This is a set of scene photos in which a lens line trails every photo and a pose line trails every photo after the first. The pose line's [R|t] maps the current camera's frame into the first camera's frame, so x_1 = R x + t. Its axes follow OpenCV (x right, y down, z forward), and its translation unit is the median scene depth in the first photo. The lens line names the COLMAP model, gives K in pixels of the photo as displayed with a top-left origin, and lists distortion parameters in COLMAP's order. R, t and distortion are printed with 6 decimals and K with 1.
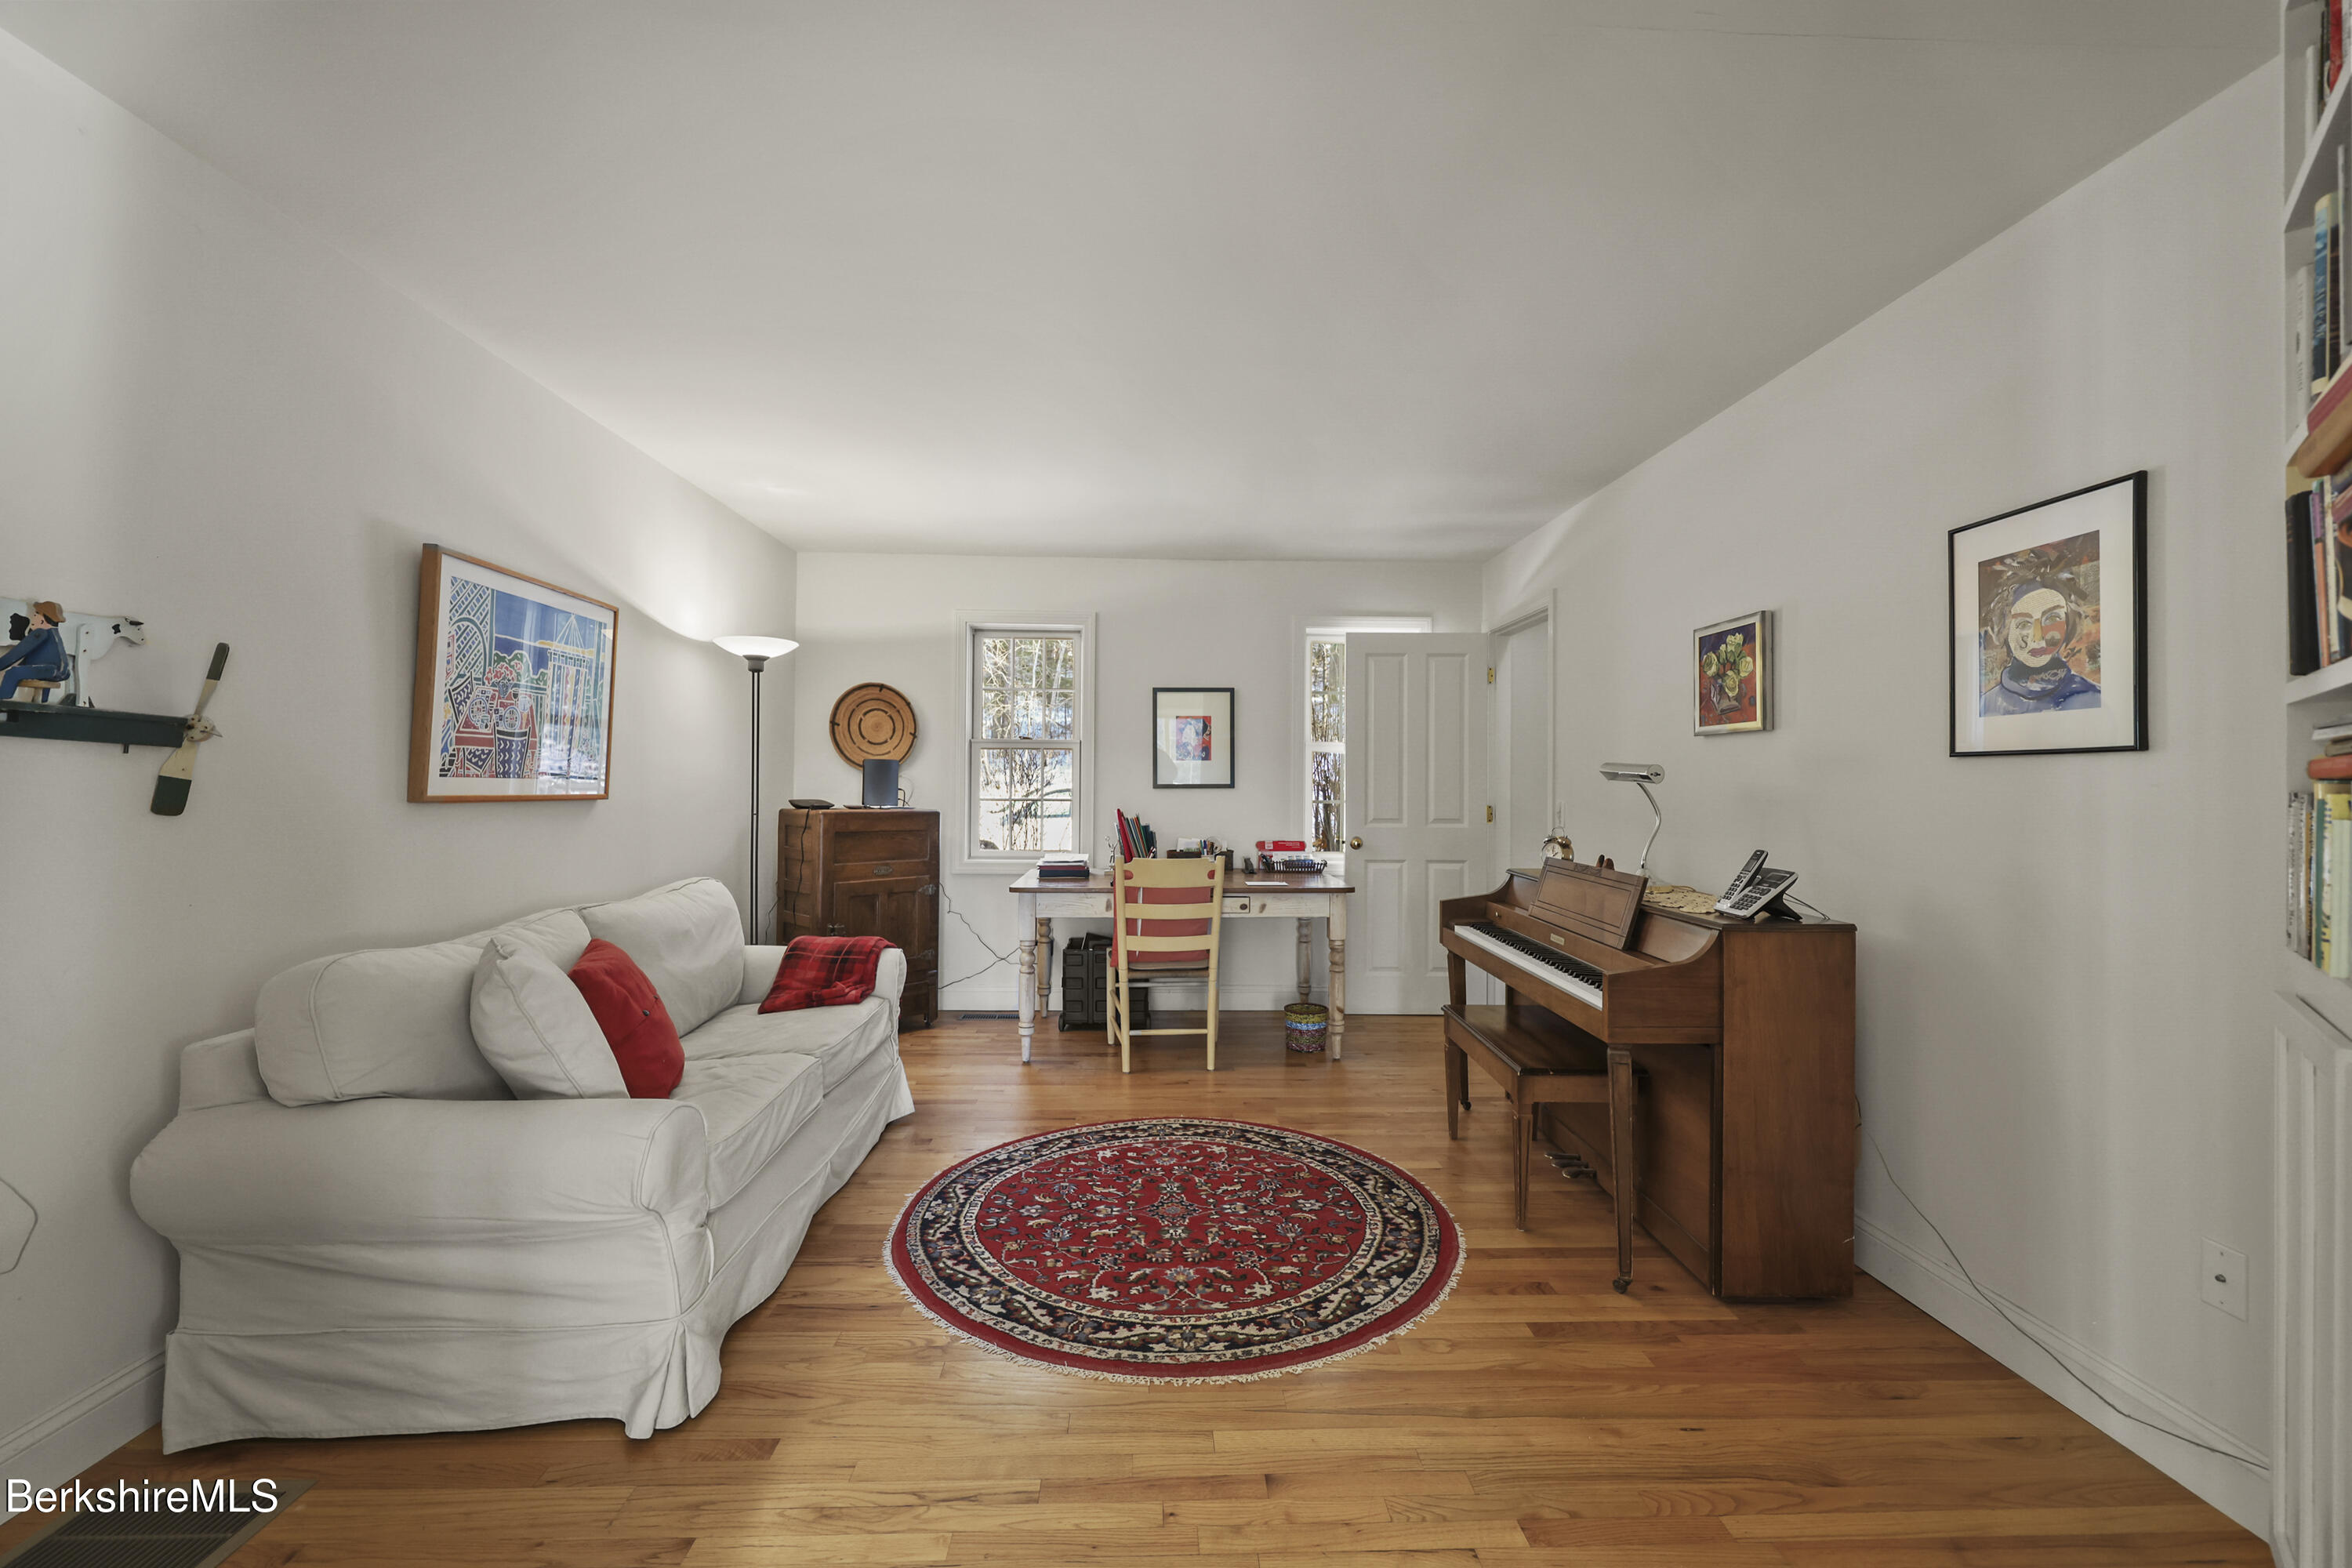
lens RADIAL K [[933.1, 0, 1180.3], [0, 933.1, 776.7], [0, 0, 1]] dist [-0.002967, -0.000017]
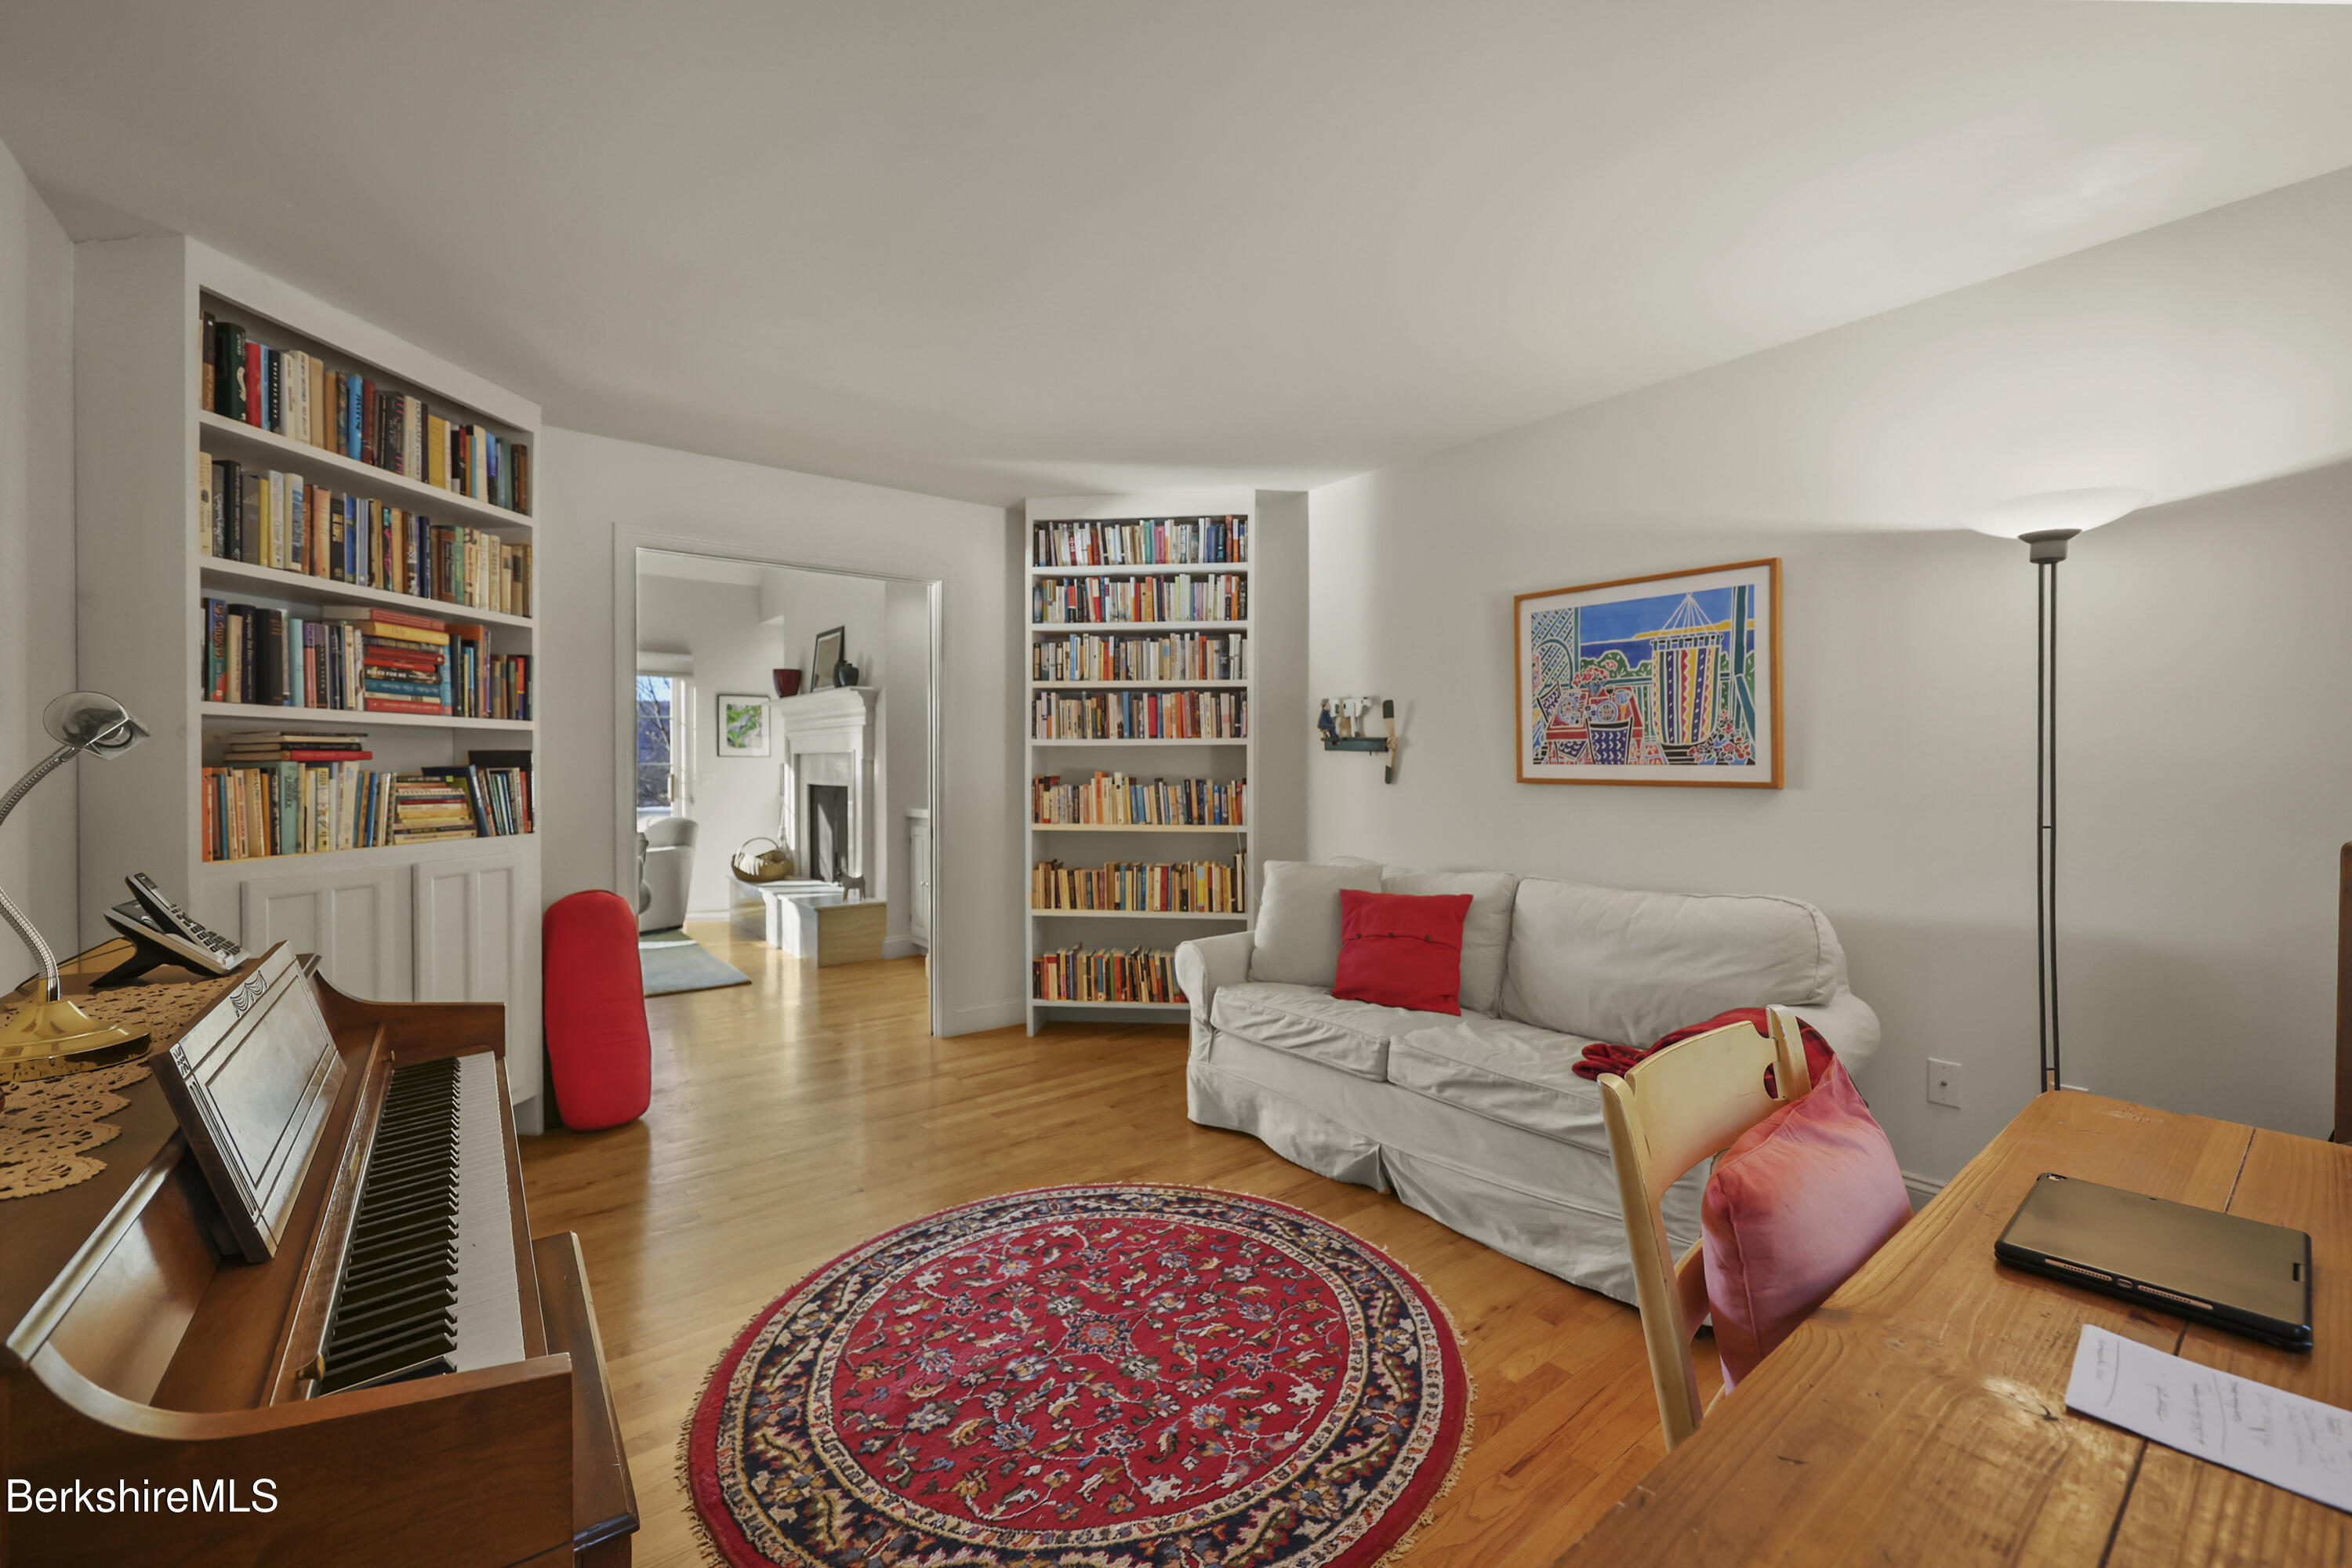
lens RADIAL K [[933.1, 0, 1173.4], [0, 933.1, 771.5], [0, 0, 1]] dist [-0.002967, -0.000017]
pose [[-0.802366, -0.001177, -0.596831, 0.407888], [-0.000011, 0.999998, -0.001957, 0.012800], [0.596832, -0.001563, -0.802365, 1.702980]]
